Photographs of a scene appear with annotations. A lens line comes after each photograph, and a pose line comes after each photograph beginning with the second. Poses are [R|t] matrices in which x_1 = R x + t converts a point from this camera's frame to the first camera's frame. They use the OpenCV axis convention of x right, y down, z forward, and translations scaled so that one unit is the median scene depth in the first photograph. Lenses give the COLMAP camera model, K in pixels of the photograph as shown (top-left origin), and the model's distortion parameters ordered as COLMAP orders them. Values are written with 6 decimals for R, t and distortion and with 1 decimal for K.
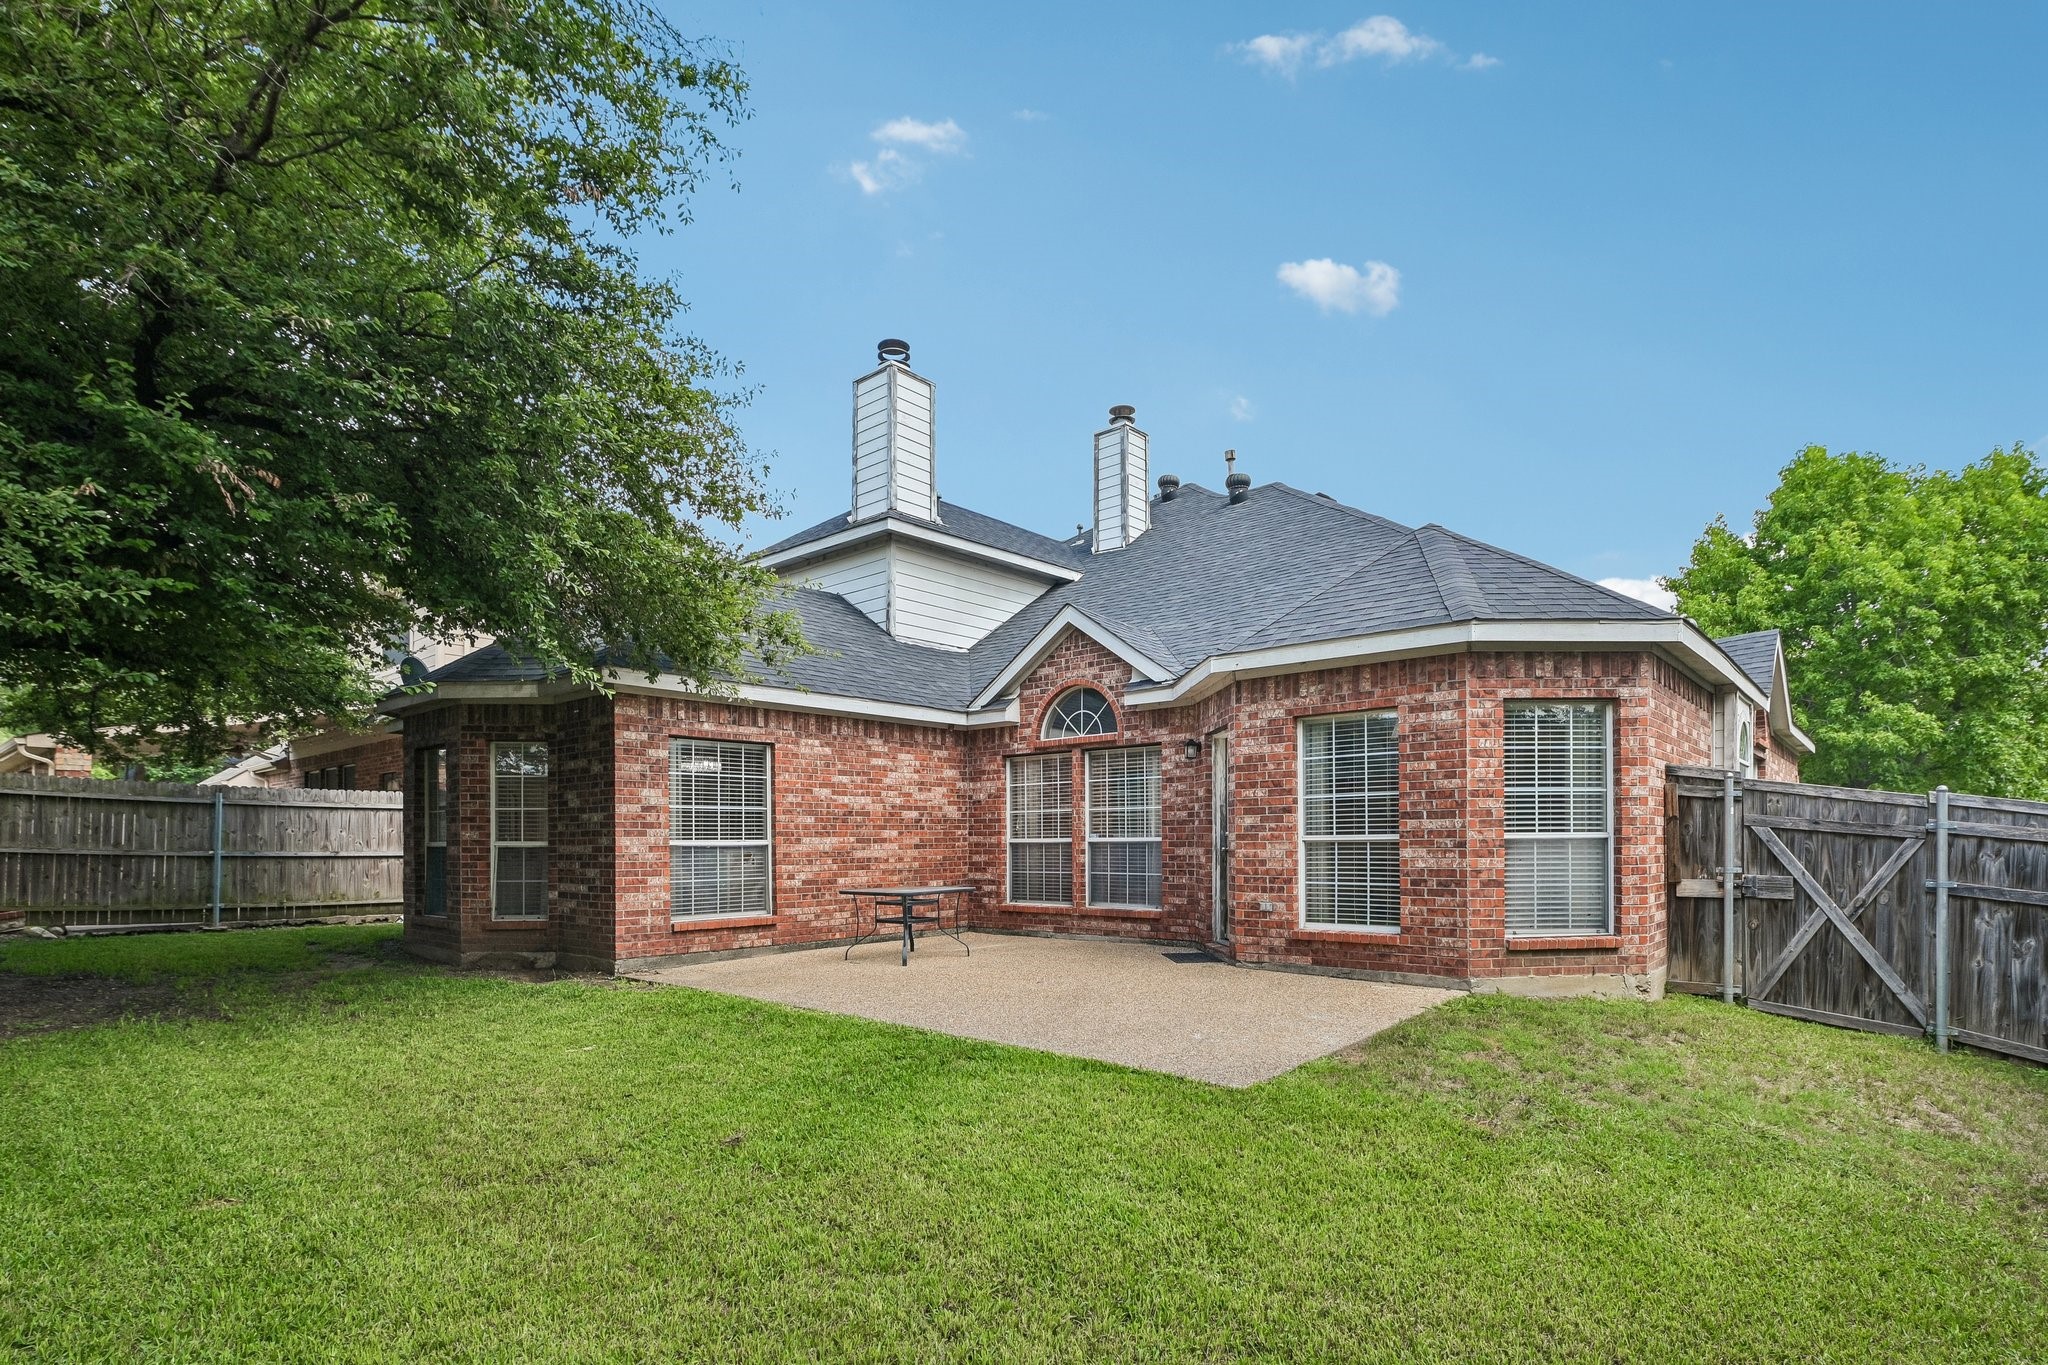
lens RADIAL K [[1015.0, 0, 1029.6], [0, 1015.0, 836.6], [0, 0, 1]] dist [-0.010476, -0.000378]
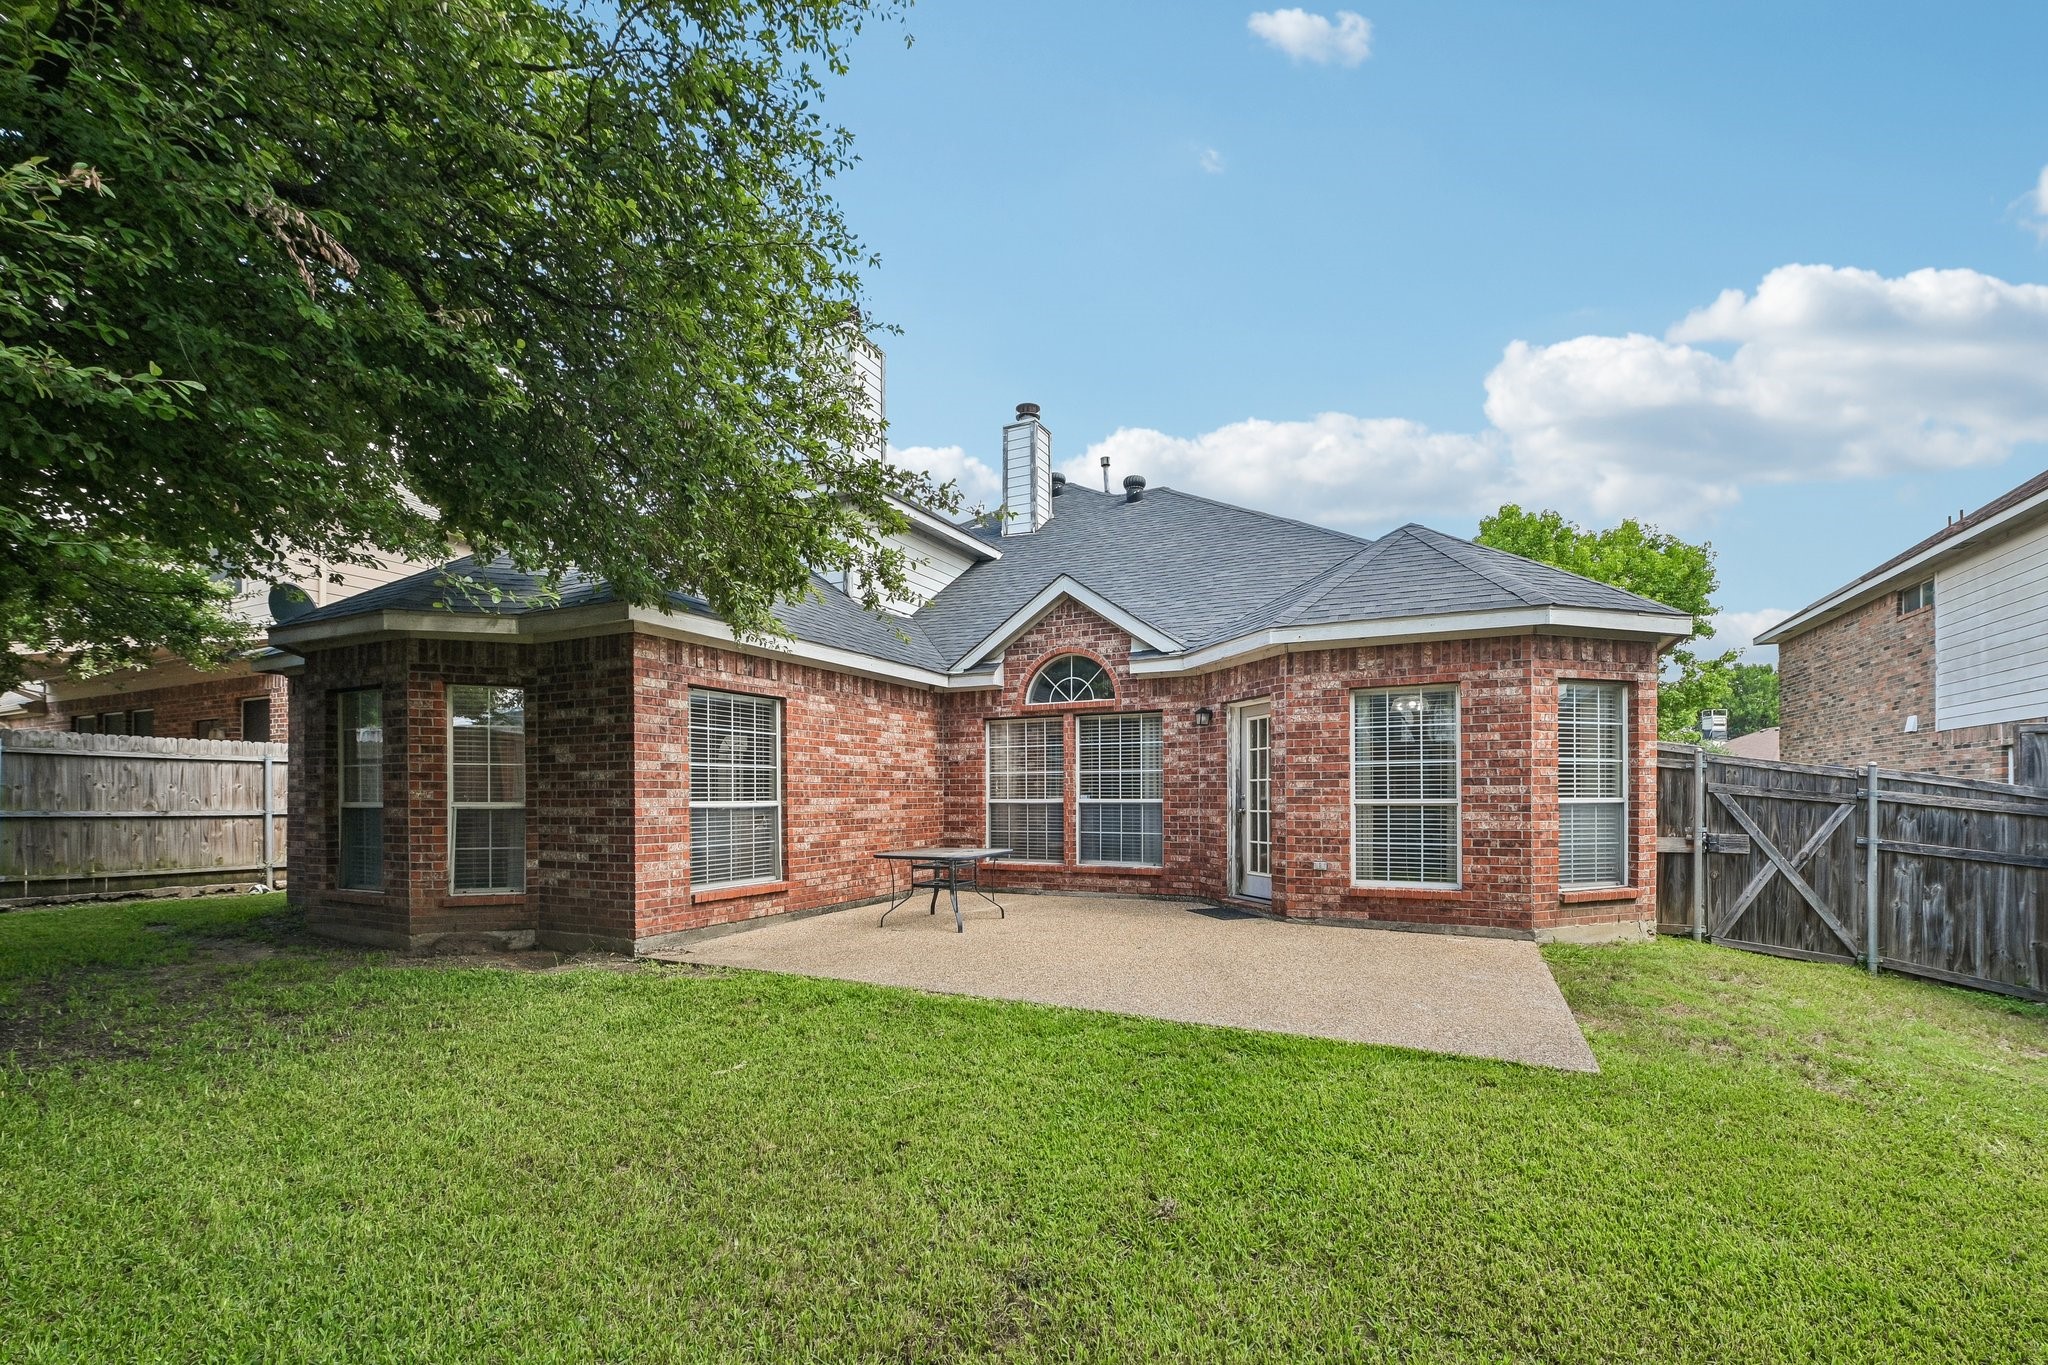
lens RADIAL K [[845.0, 0, 1024.5], [0, 845.0, 797.1], [0, 0, 1]] dist [-0.011659, -0.000009]
pose [[0.963883, 0.003011, 0.266307, -0.273497], [-0.004431, 0.999979, 0.004734, -0.005230], [-0.266288, -0.005743, 0.963877, 0.206722]]
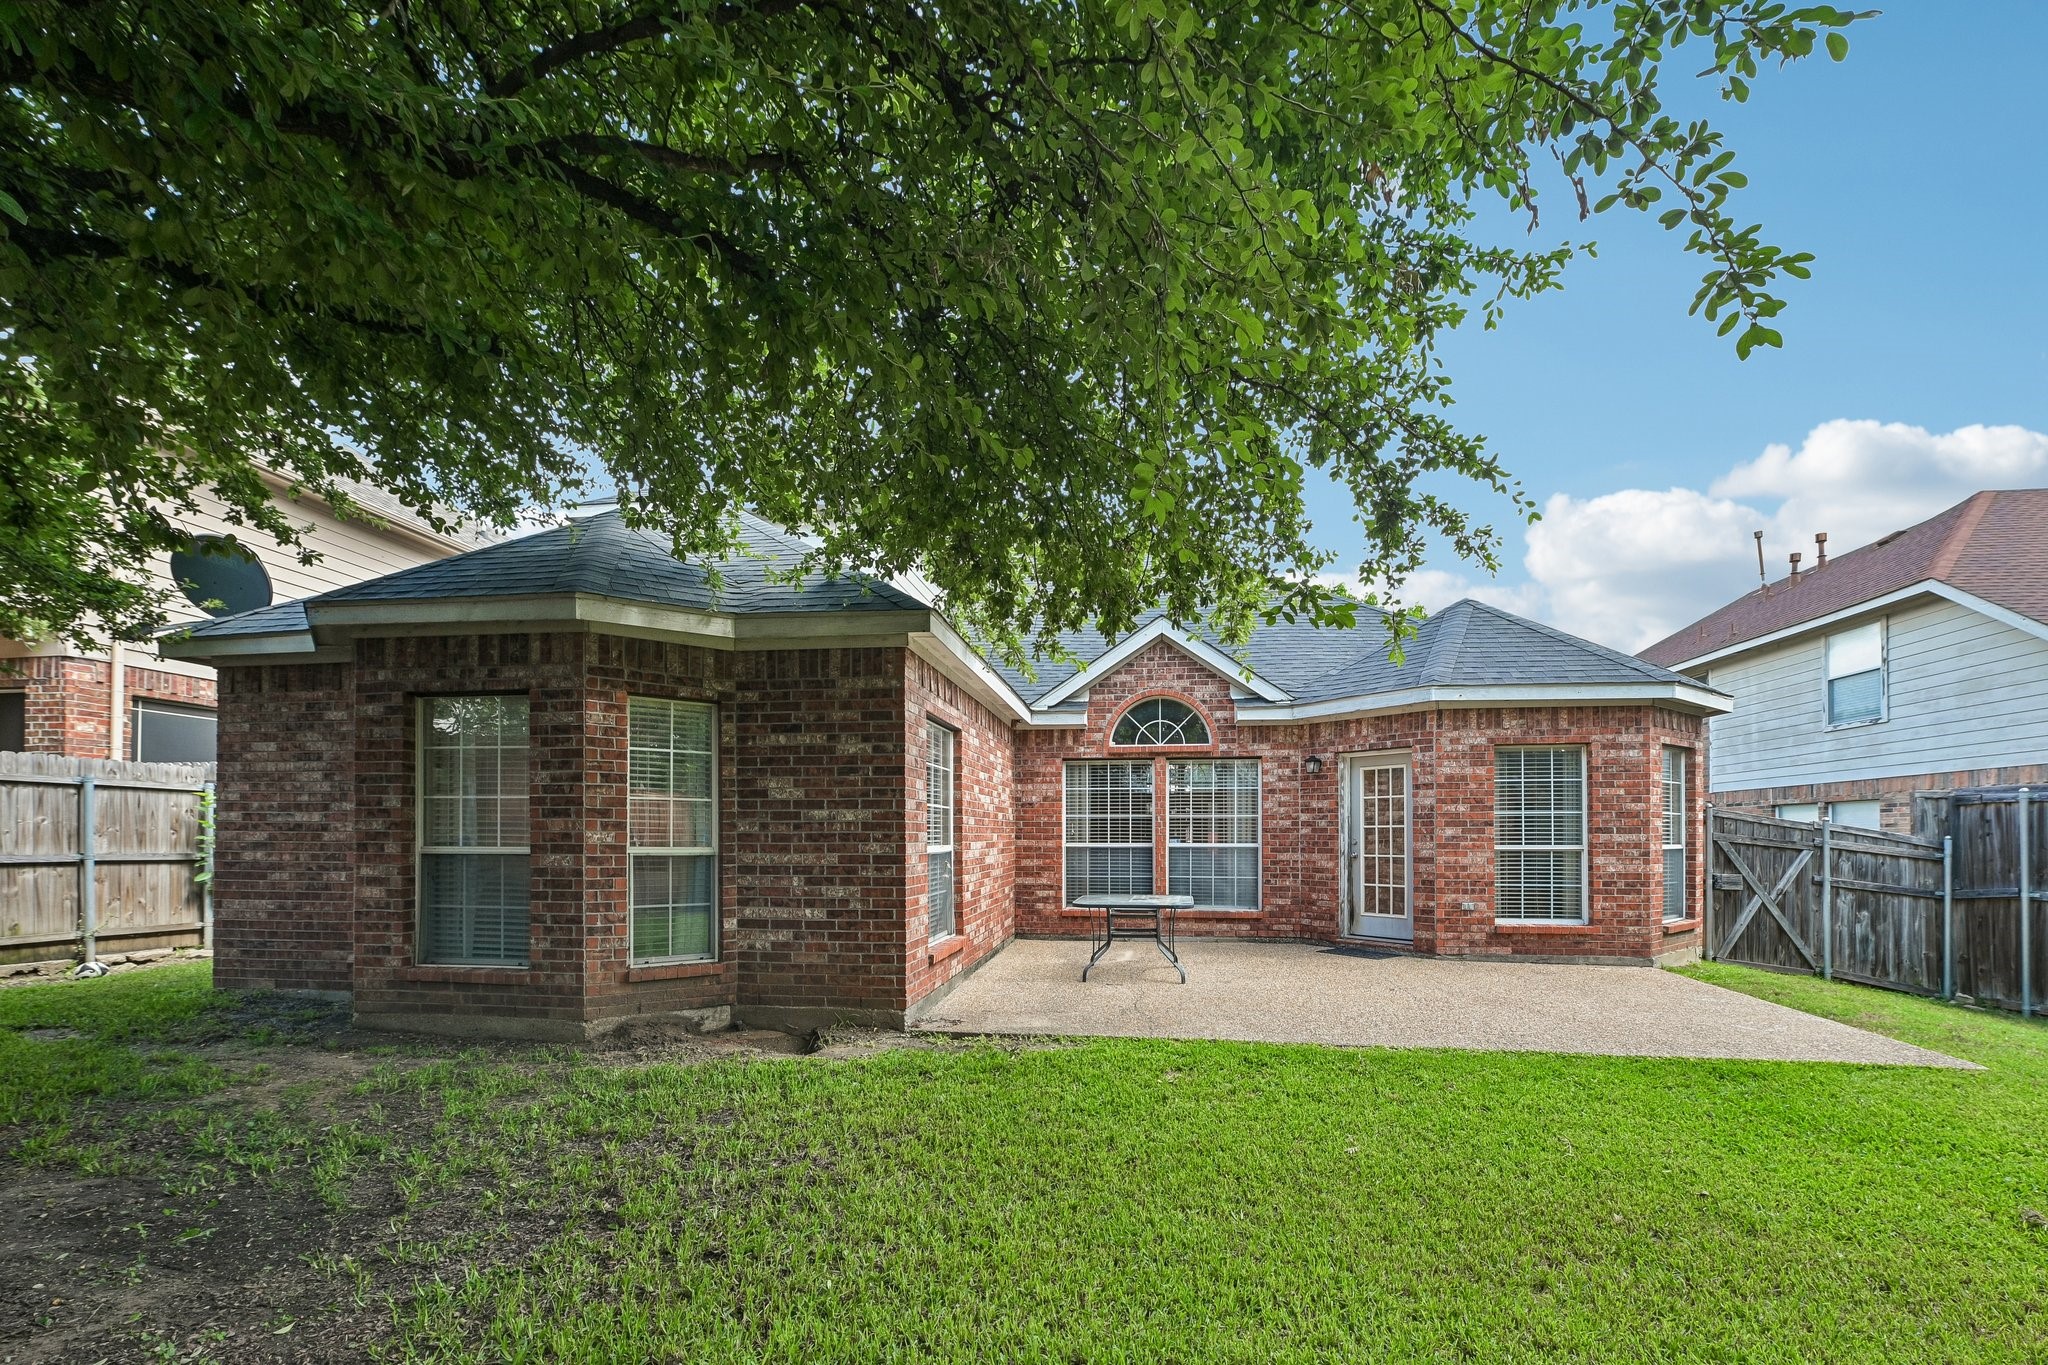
lens RADIAL K [[856.5, 0, 993.7], [0, 856.5, 832.8], [0, 0, 1]] dist [-0.013057, -0.000221]
pose [[0.836393, 0.010578, 0.548029, -0.684804], [-0.010716, 0.999938, -0.002947, -0.005695], [-0.548026, -0.003407, 0.836454, 0.434851]]
